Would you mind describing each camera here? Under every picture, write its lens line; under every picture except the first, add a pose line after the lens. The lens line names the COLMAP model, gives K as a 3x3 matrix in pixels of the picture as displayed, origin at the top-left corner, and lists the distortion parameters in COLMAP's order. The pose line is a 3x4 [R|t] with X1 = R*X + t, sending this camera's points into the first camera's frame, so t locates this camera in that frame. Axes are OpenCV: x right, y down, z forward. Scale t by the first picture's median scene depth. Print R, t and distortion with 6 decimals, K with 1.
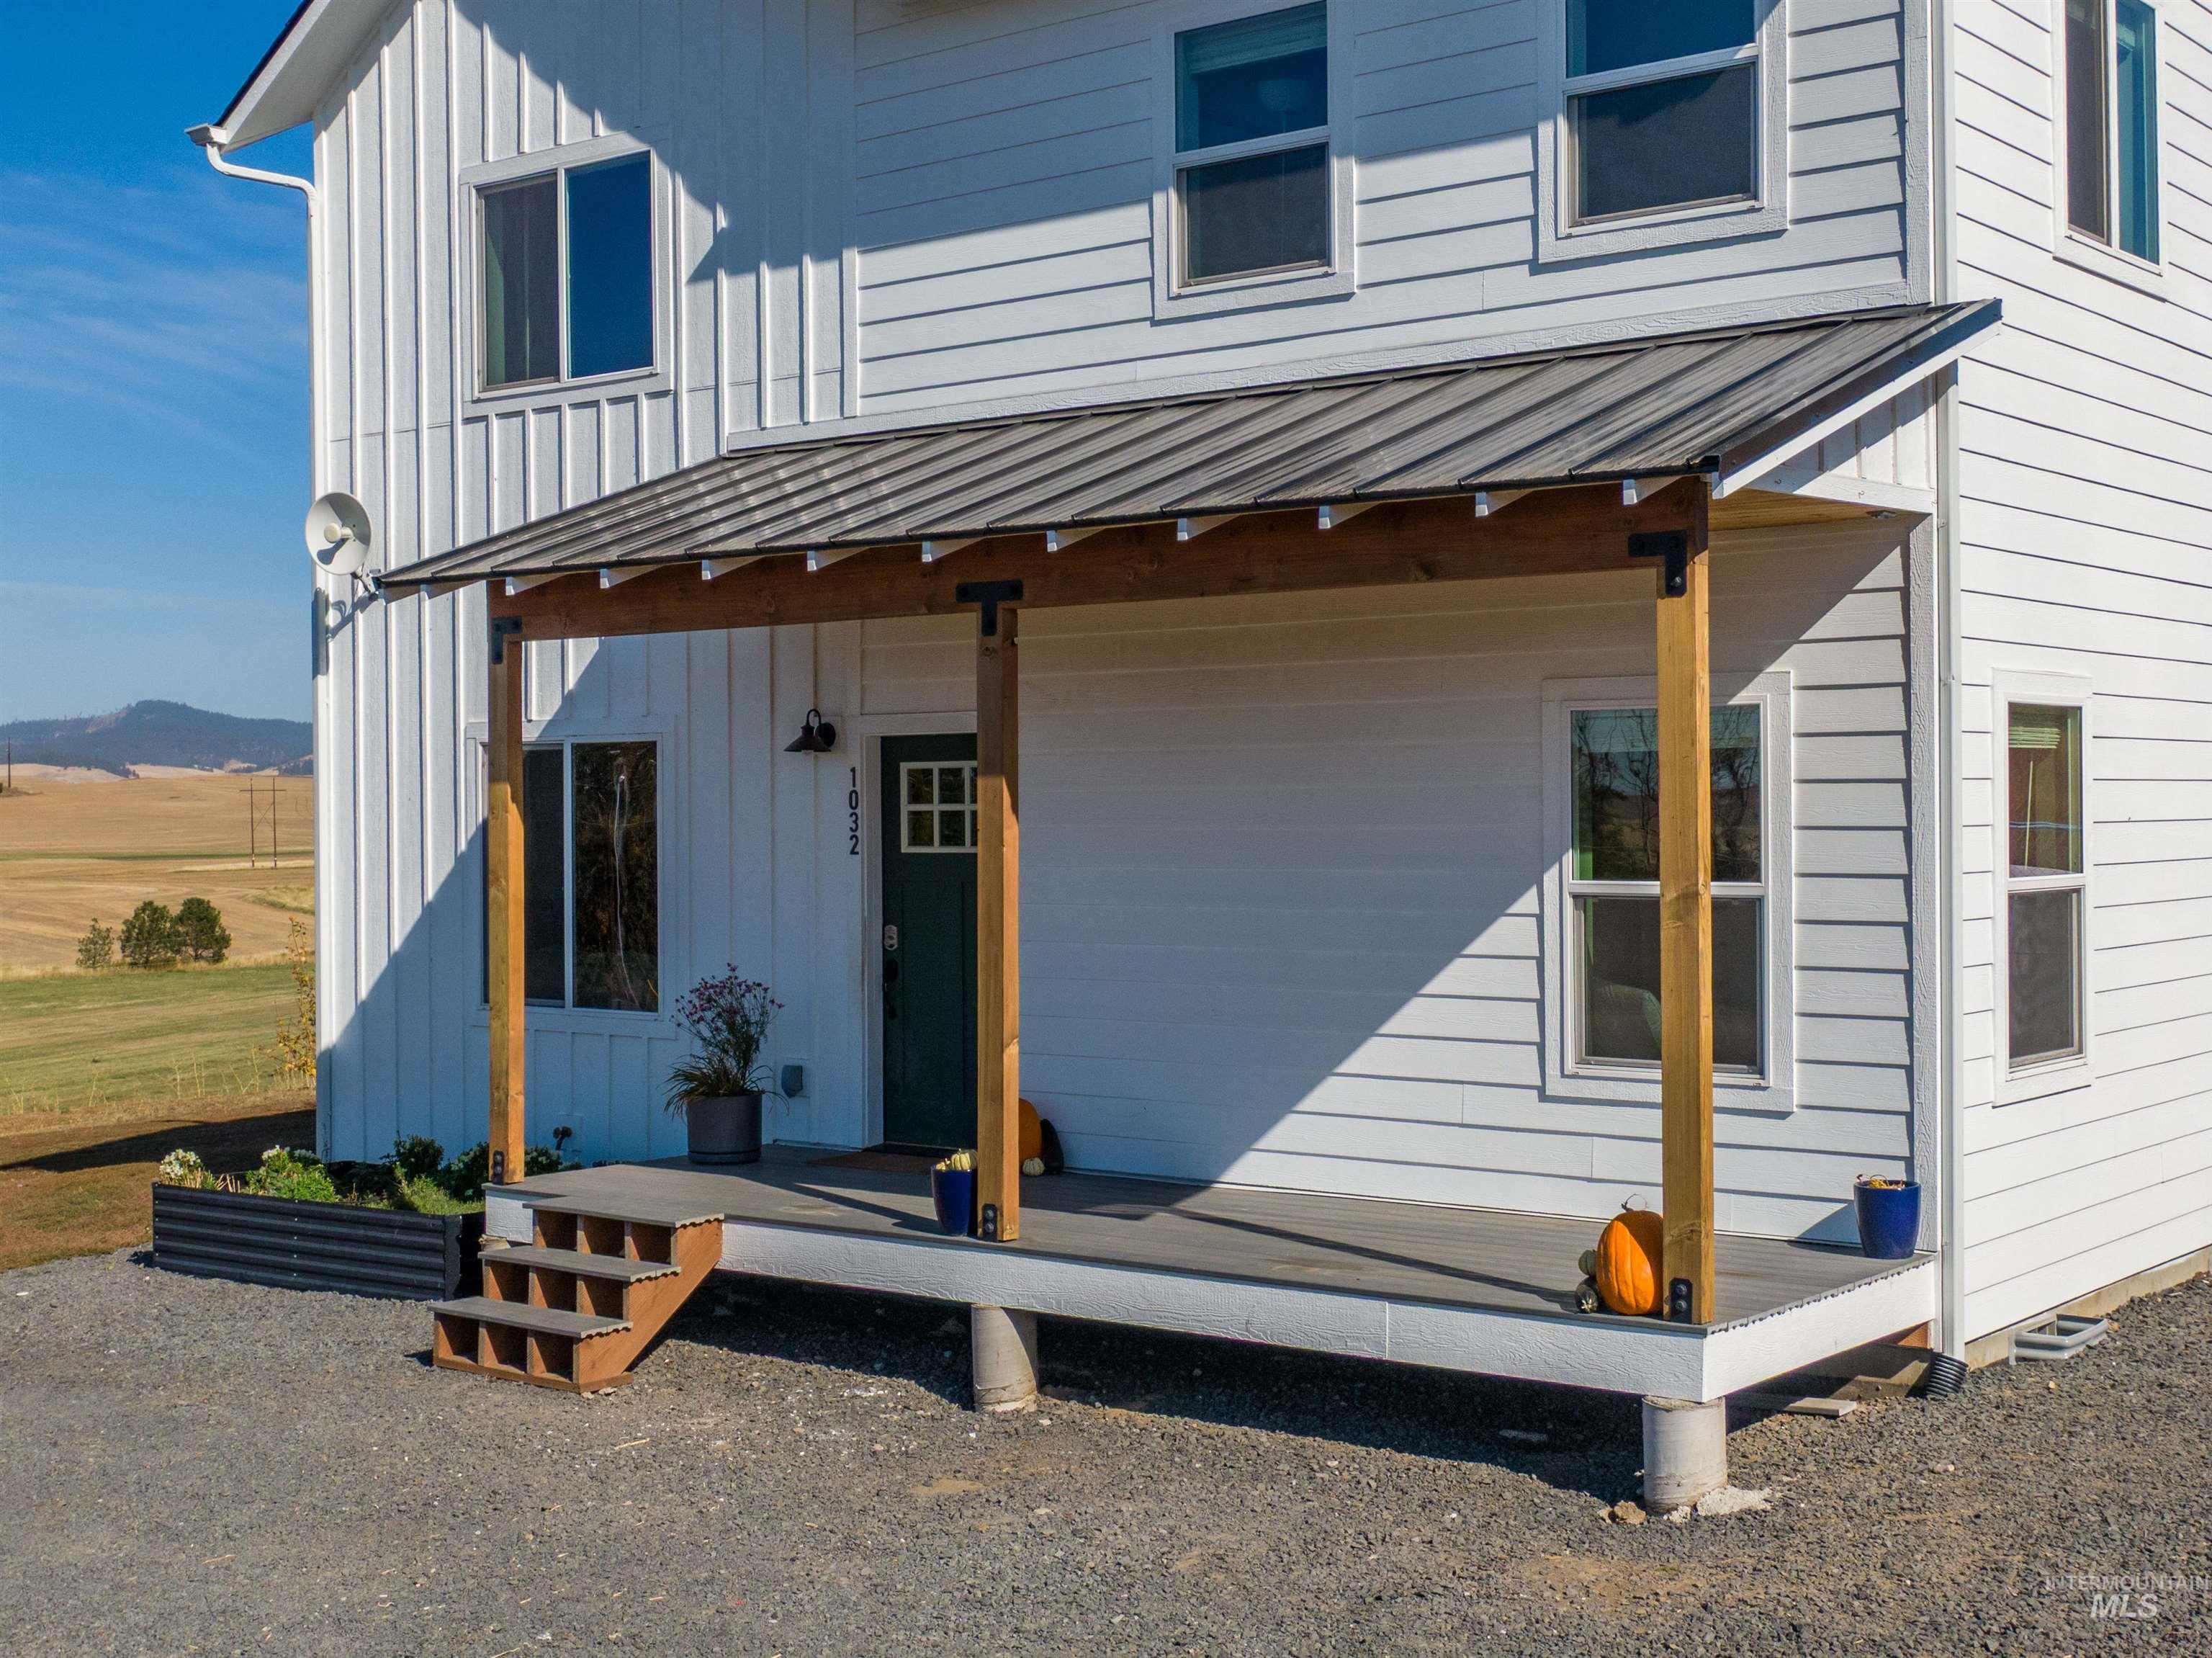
lens RADIAL K [[2851.7, 0, 1103.8], [0, 2851.7, 816.0], [0, 0, 1]] dist [0.029693, 0.000000]
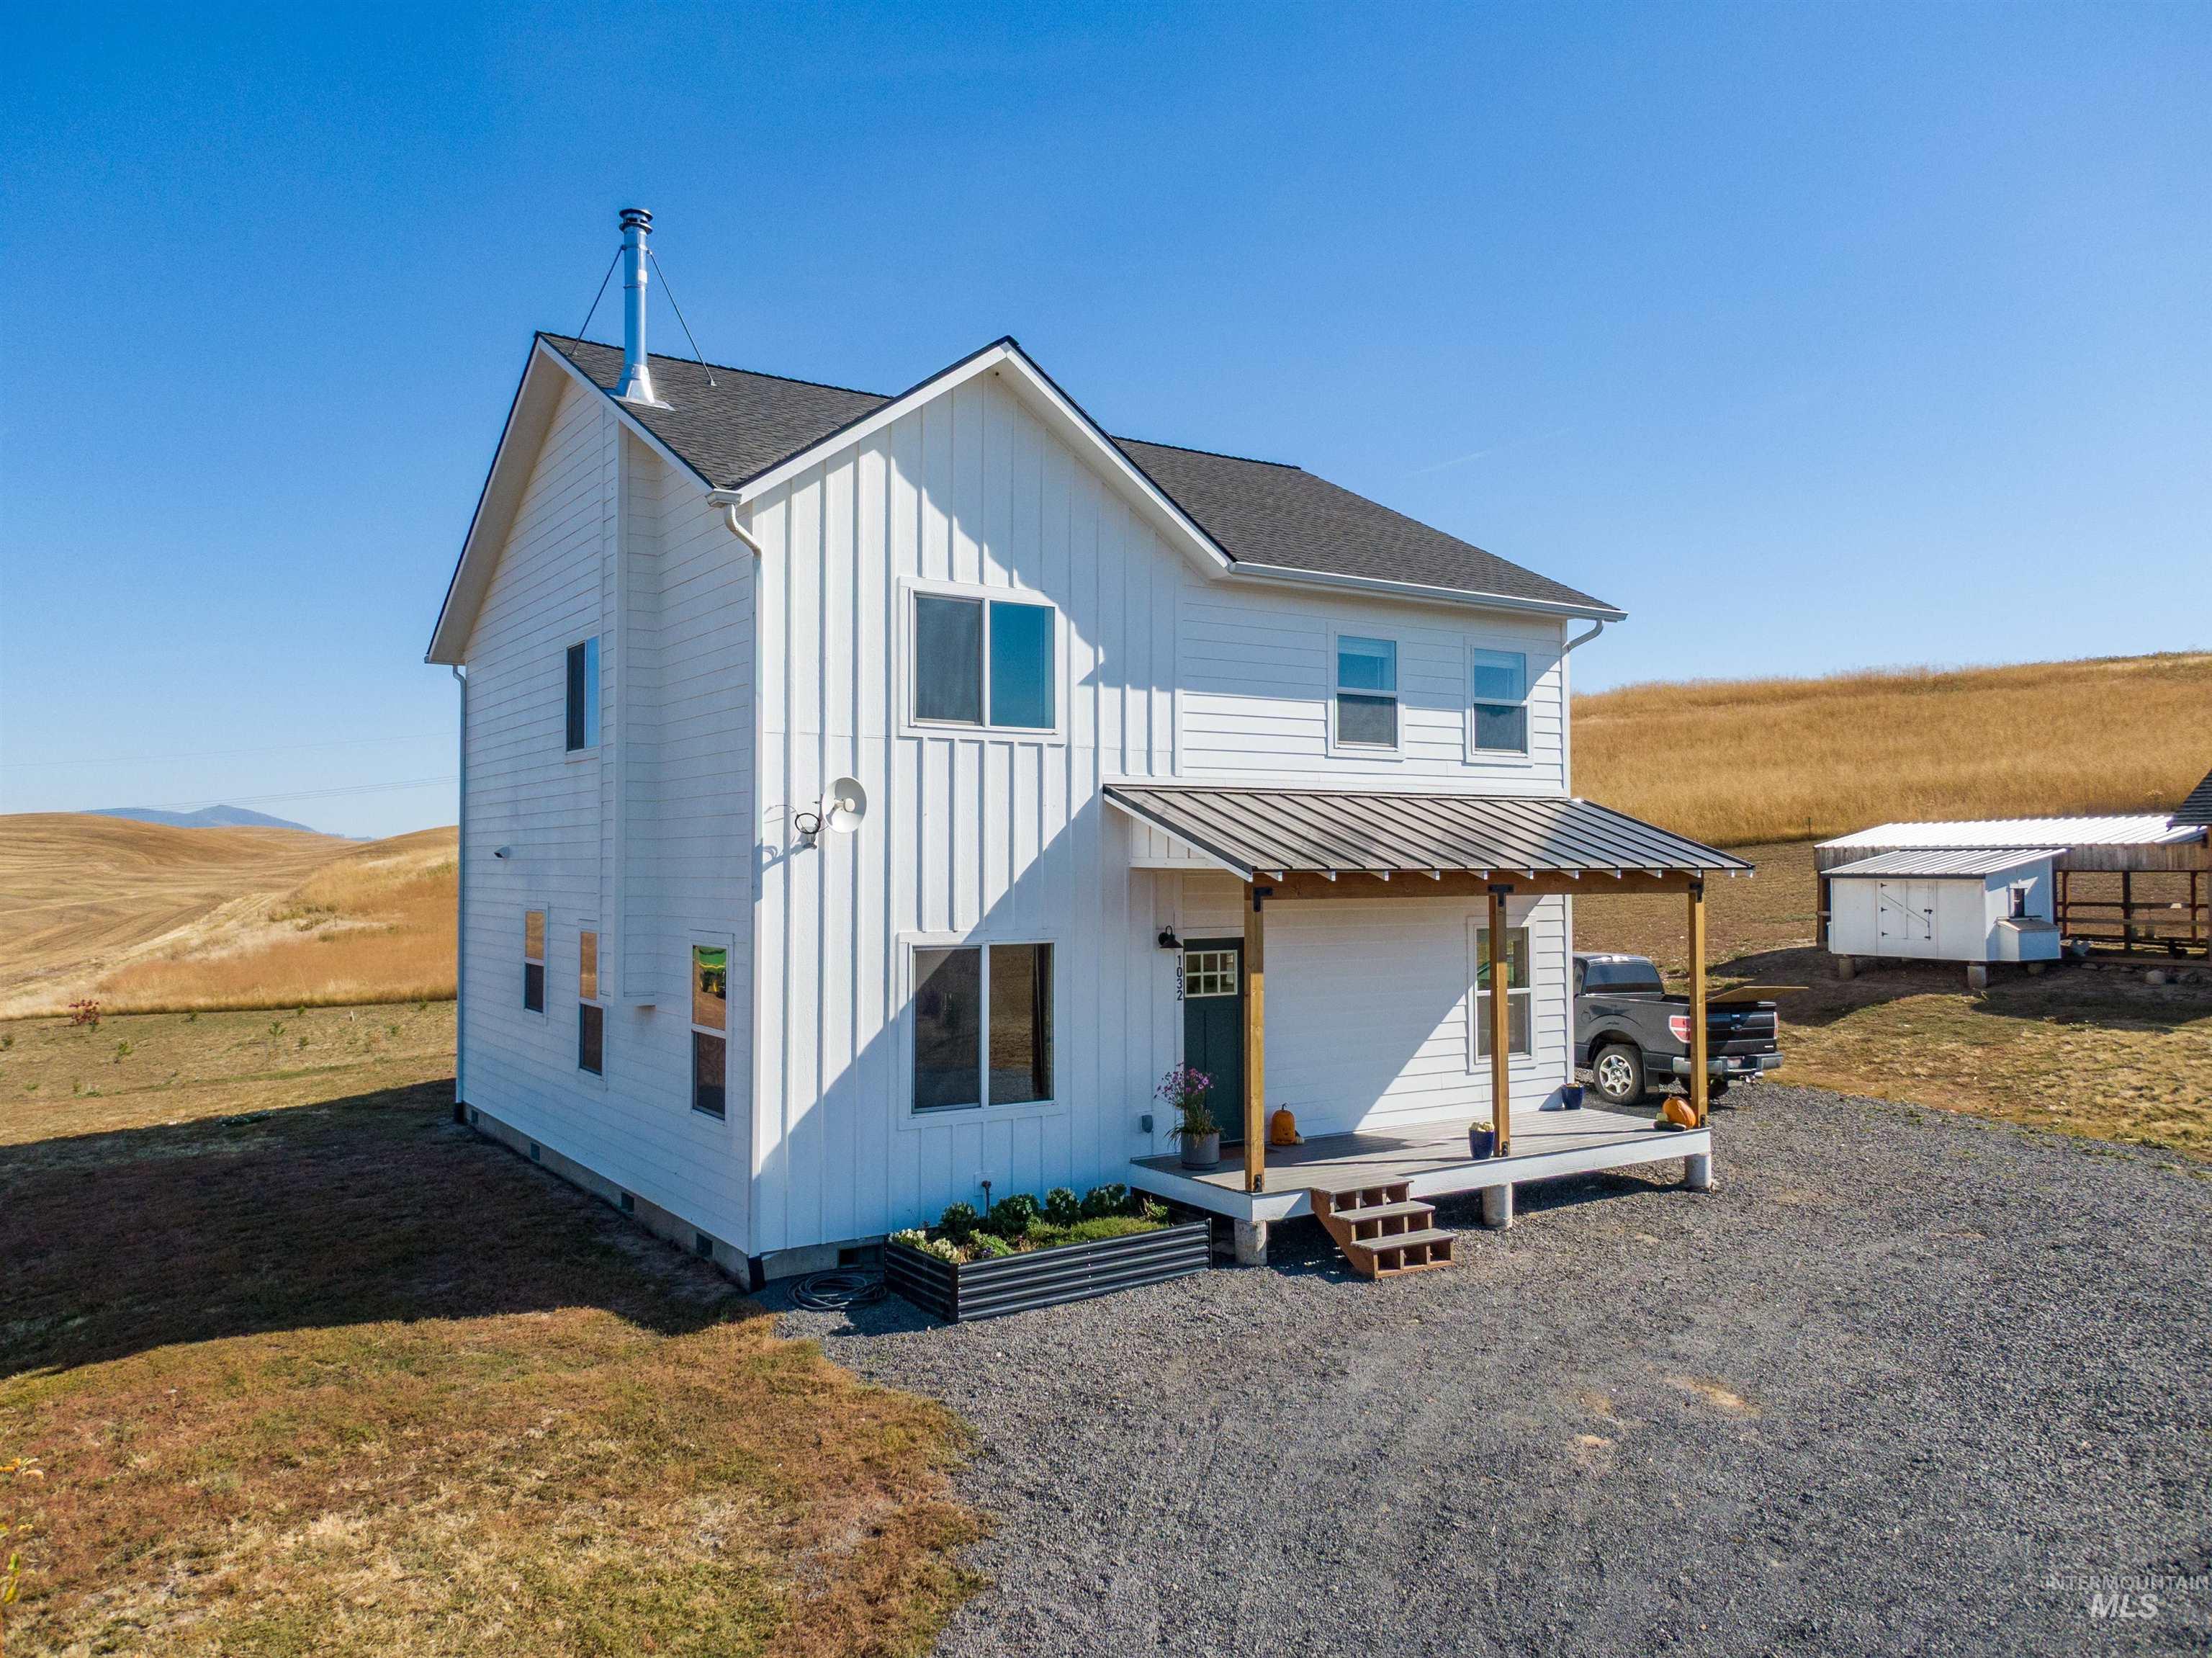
lens RADIAL K [[1602.5, 0, 1104.1], [0, 1602.5, 848.5], [0, 0, 1]] dist [-0.005235, -0.000420]
pose [[0.308750, 0.012729, 0.951058, -1.146242], [-0.003737, 0.999919, -0.012170, -0.076978], [-0.951136, 0.000203, 0.308772, 0.713278]]
